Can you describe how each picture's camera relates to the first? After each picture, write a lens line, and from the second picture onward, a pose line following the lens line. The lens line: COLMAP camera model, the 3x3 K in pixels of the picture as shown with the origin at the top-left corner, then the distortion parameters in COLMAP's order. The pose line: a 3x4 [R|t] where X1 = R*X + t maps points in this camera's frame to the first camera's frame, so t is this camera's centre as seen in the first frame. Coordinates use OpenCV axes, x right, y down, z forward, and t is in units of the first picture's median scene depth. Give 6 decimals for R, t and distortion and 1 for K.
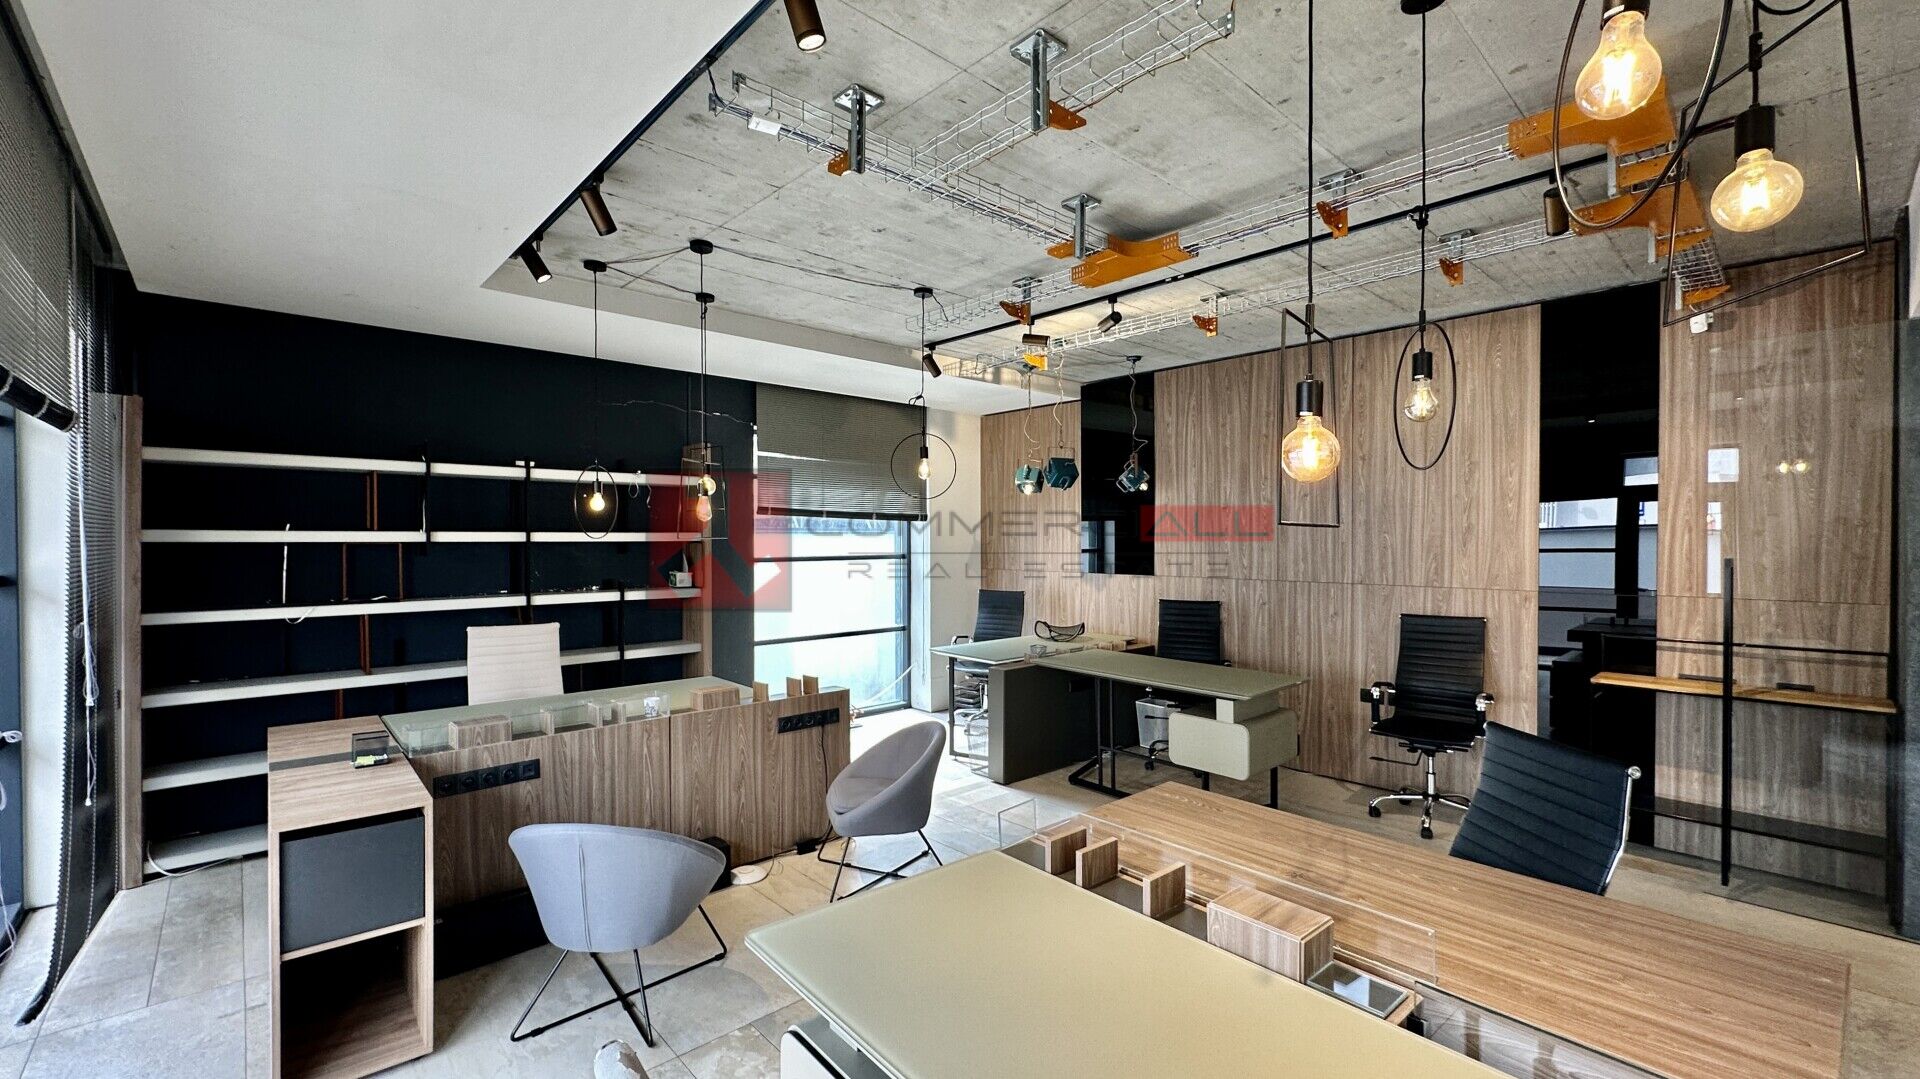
lens RADIAL K [[791.0, 0, 967.3], [0, 791.0, 545.5], [0, 0, 1]] dist [-0.001705, 0.000213]
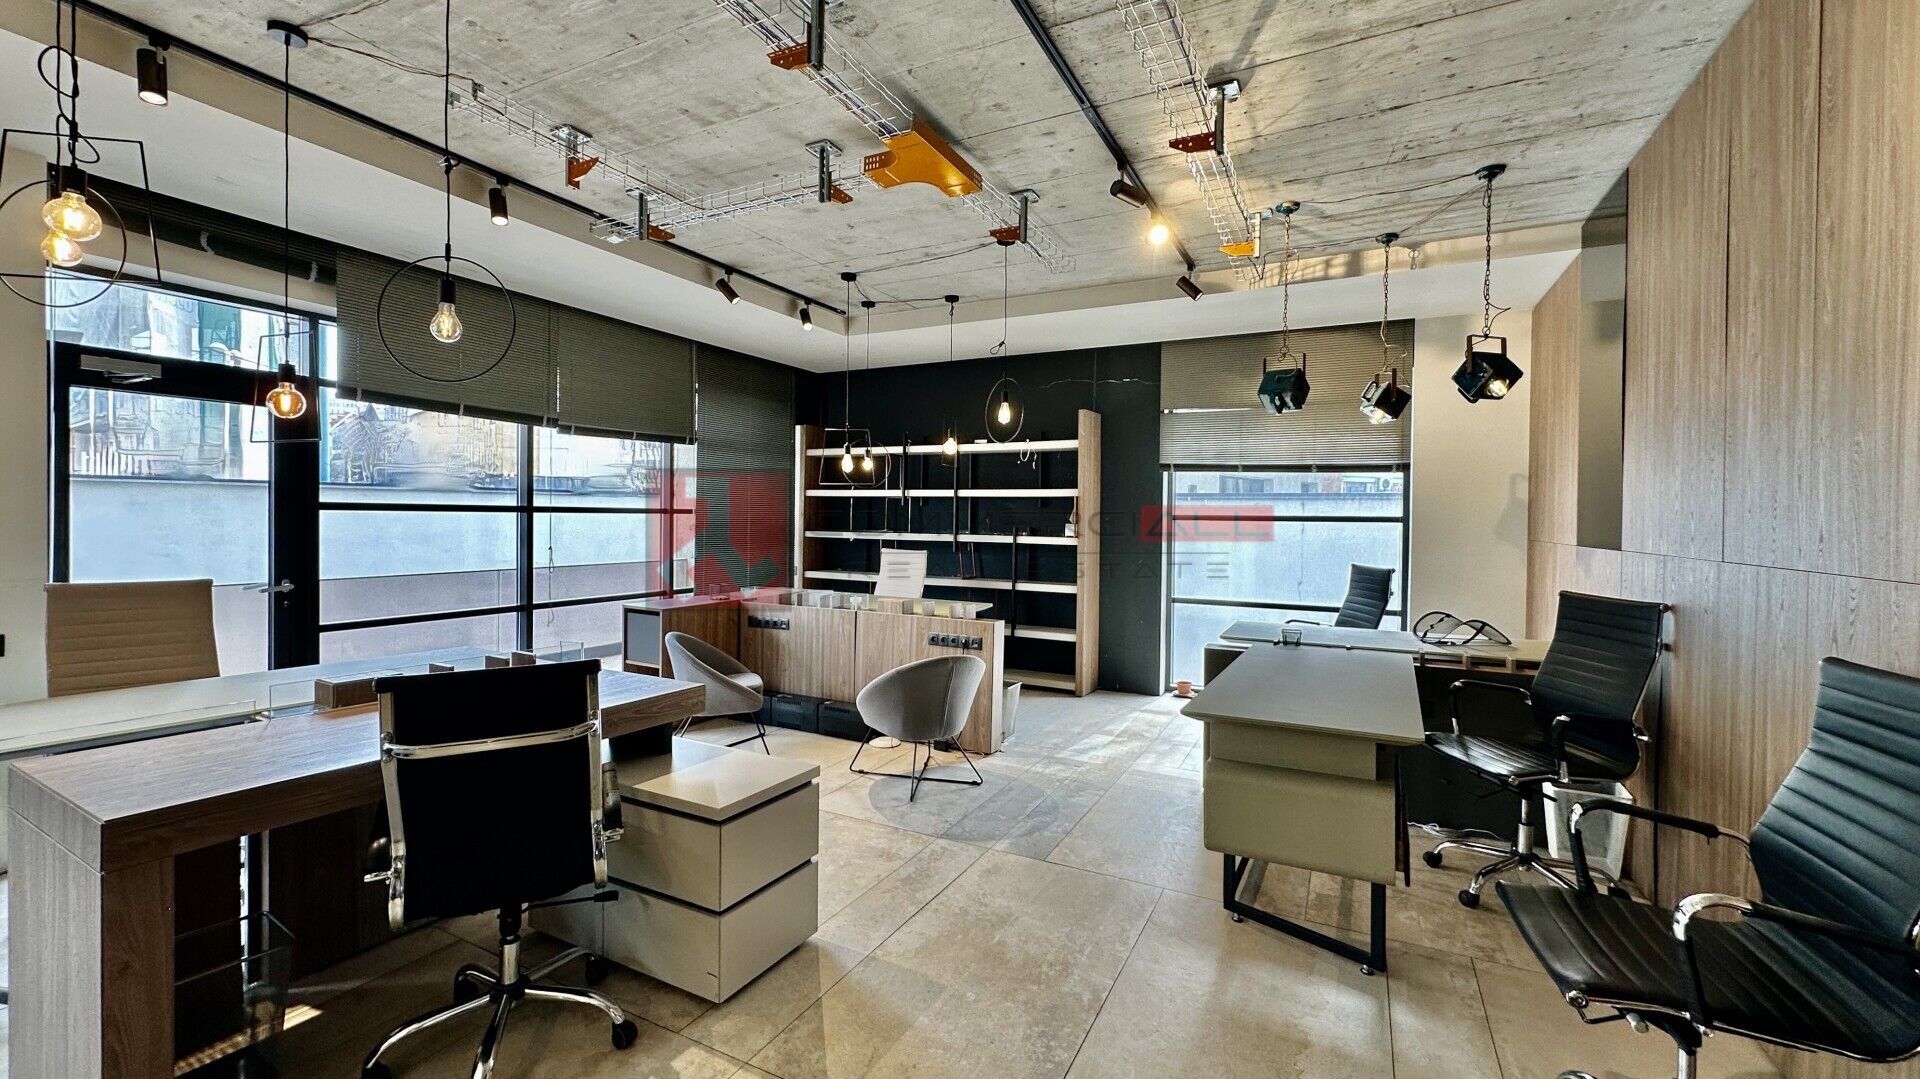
lens RADIAL K [[767.5, 0, 956.6], [0, 767.5, 529.7], [0, 0, 1]] dist [-0.002225, -0.000183]
pose [[0.338258, 0.022918, -0.940774, 0.715055], [-0.019750, 0.999656, 0.017251, 0.029710], [0.940846, 0.012745, 0.338594, 0.511473]]
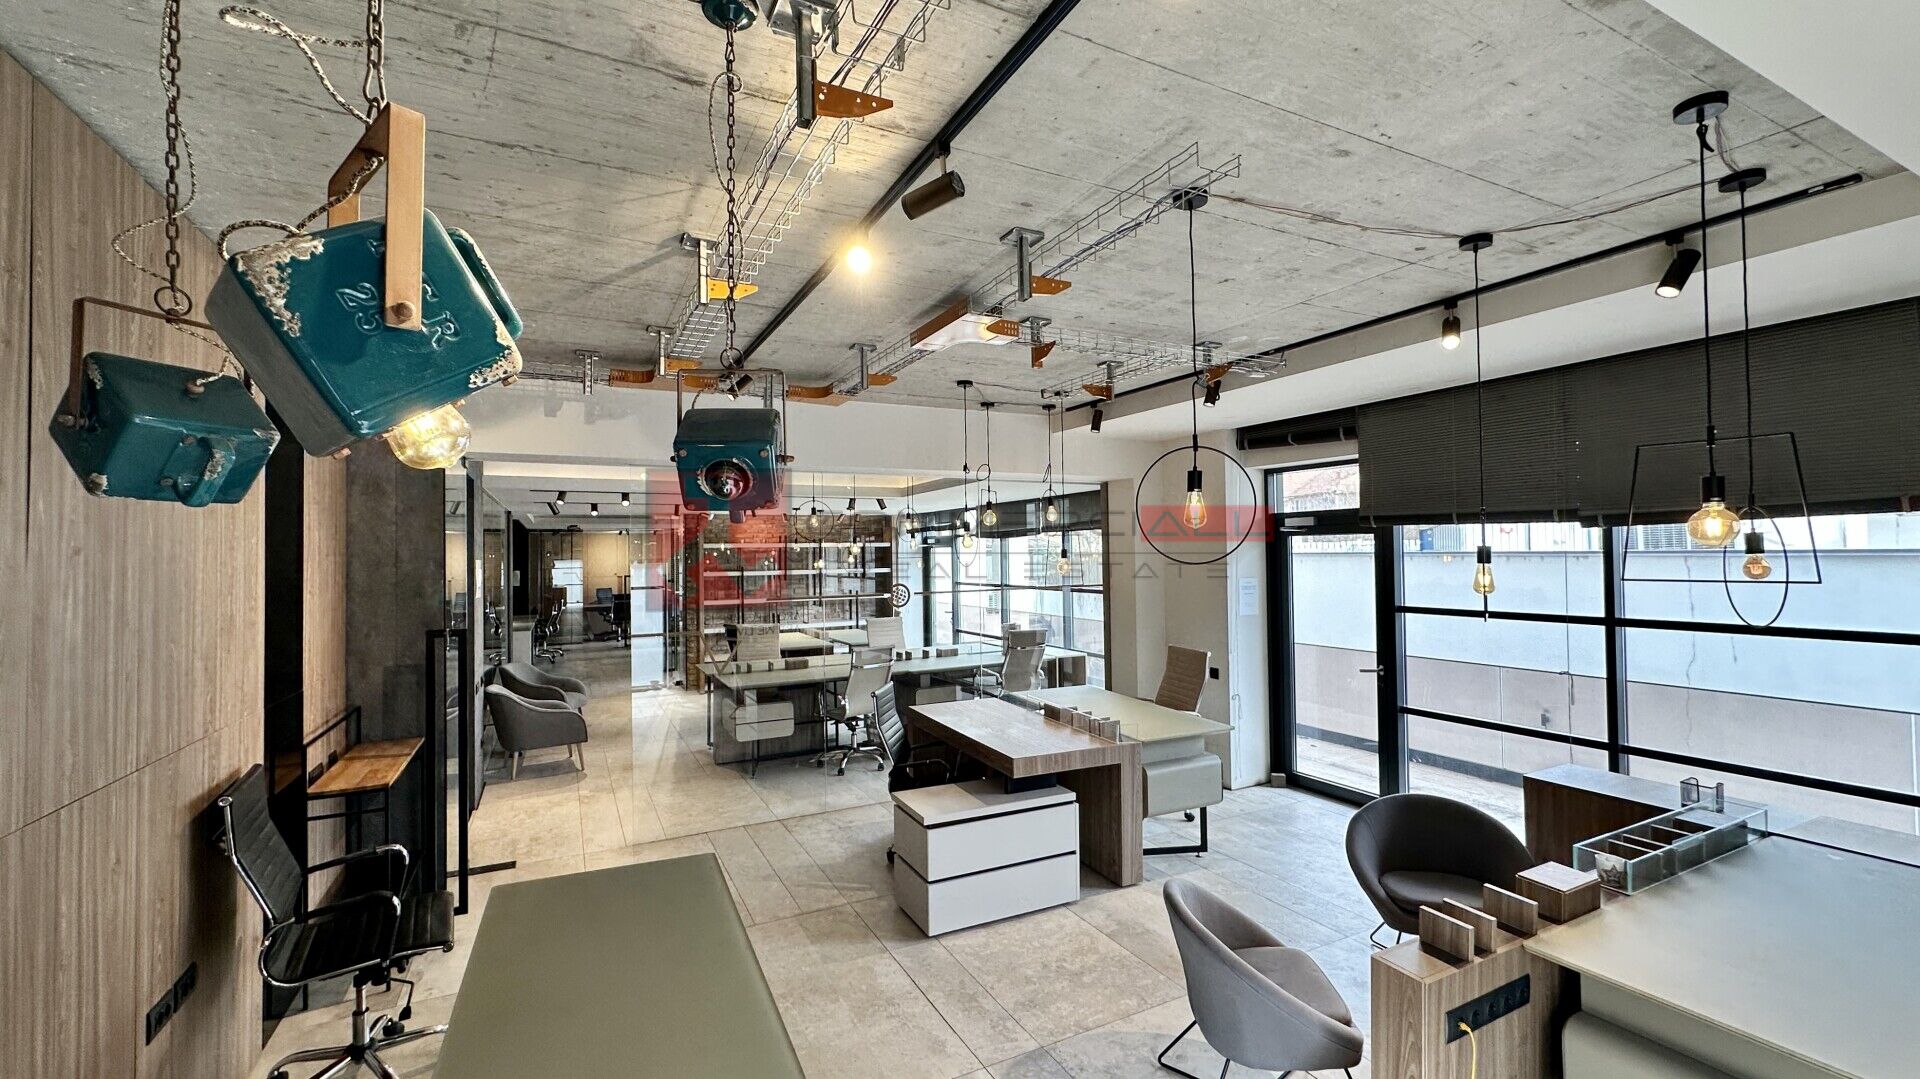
lens RADIAL K [[791.0, 0, 967.3], [0, 791.0, 545.5], [0, 0, 1]] dist [-0.001705, 0.000213]
pose [[-0.963266, 0.017320, 0.267990, -0.042059], [0.017506, 0.999845, -0.001694, -0.062955], [-0.267978, 0.003060, -0.963420, 1.323275]]
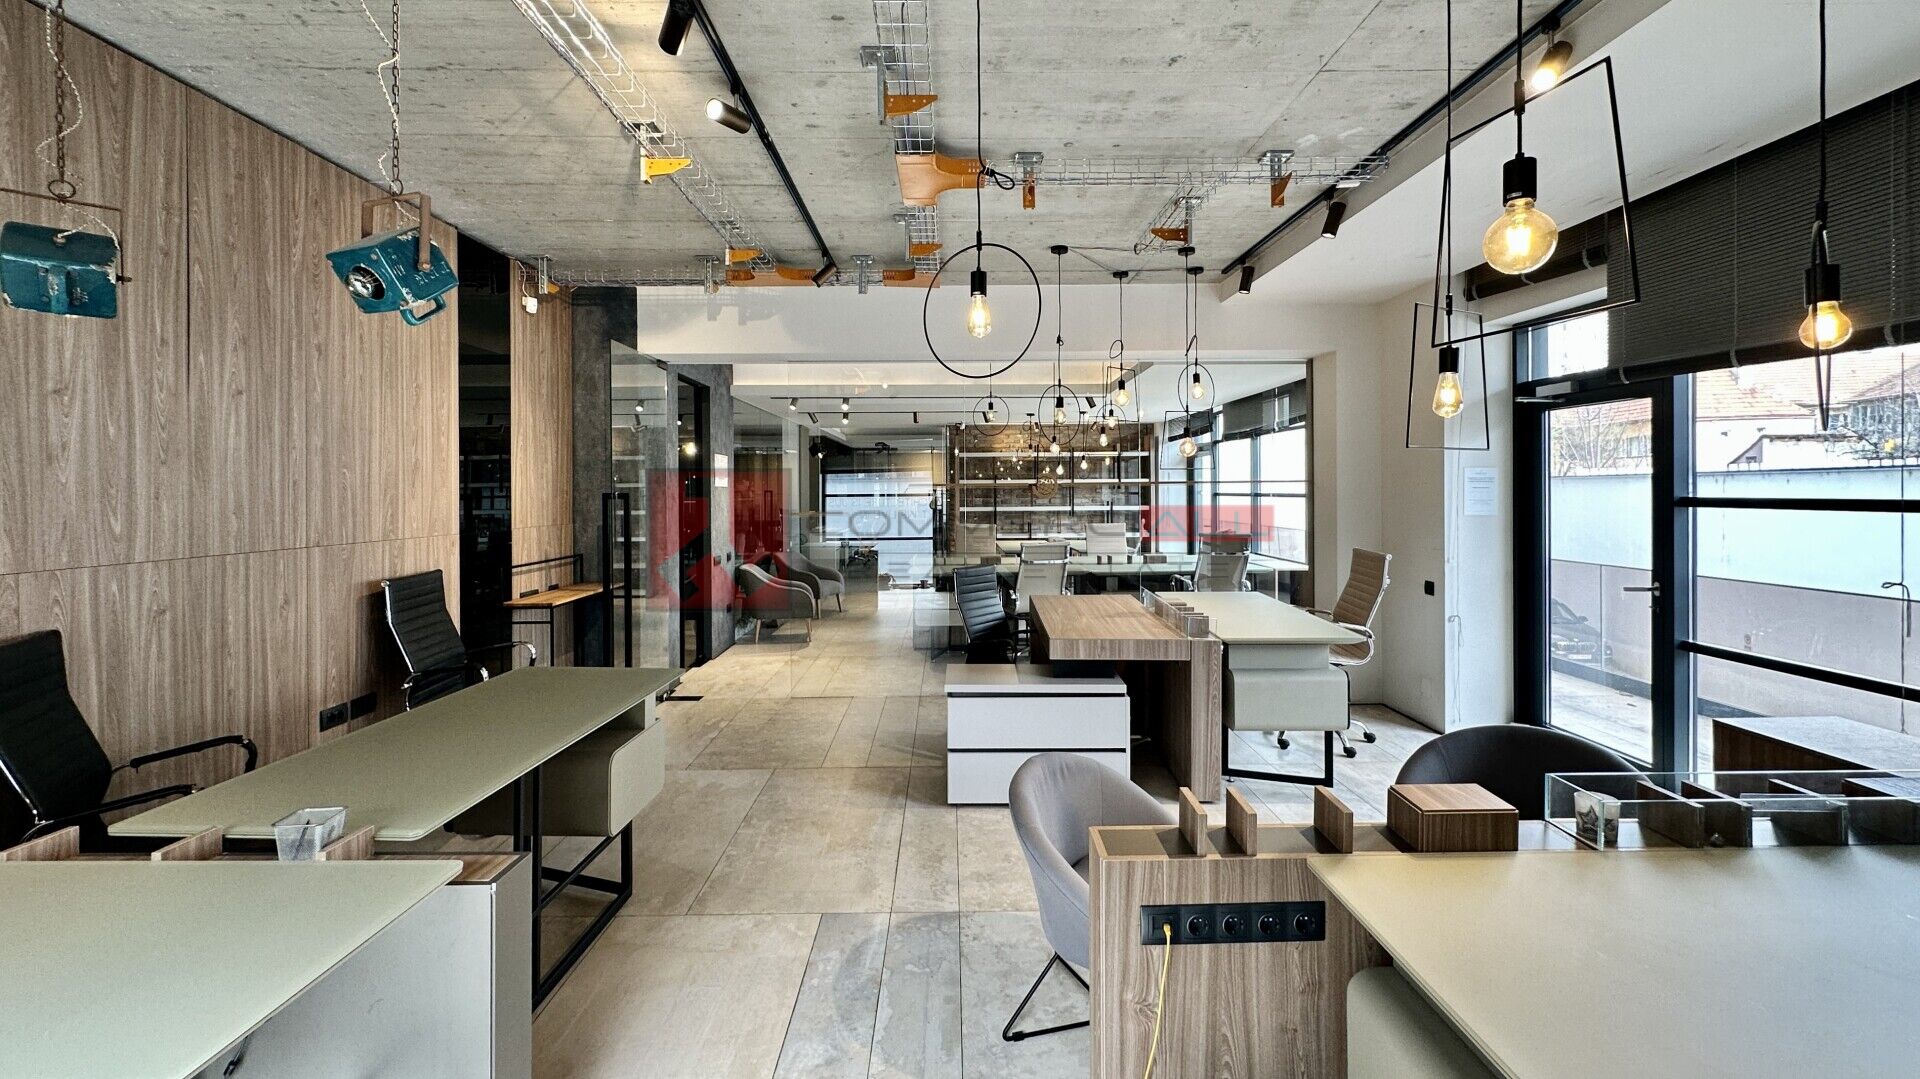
lens RADIAL K [[810.9, 0, 956.6], [0, 810.9, 493.1], [0, 0, 1]] dist [0.000574, -0.000258]
pose [[-0.739572, 0.002693, 0.673072, -0.325160], [0.013723, 0.999844, 0.011079, 0.005805], [-0.672937, 0.017430, -0.739494, 1.163590]]
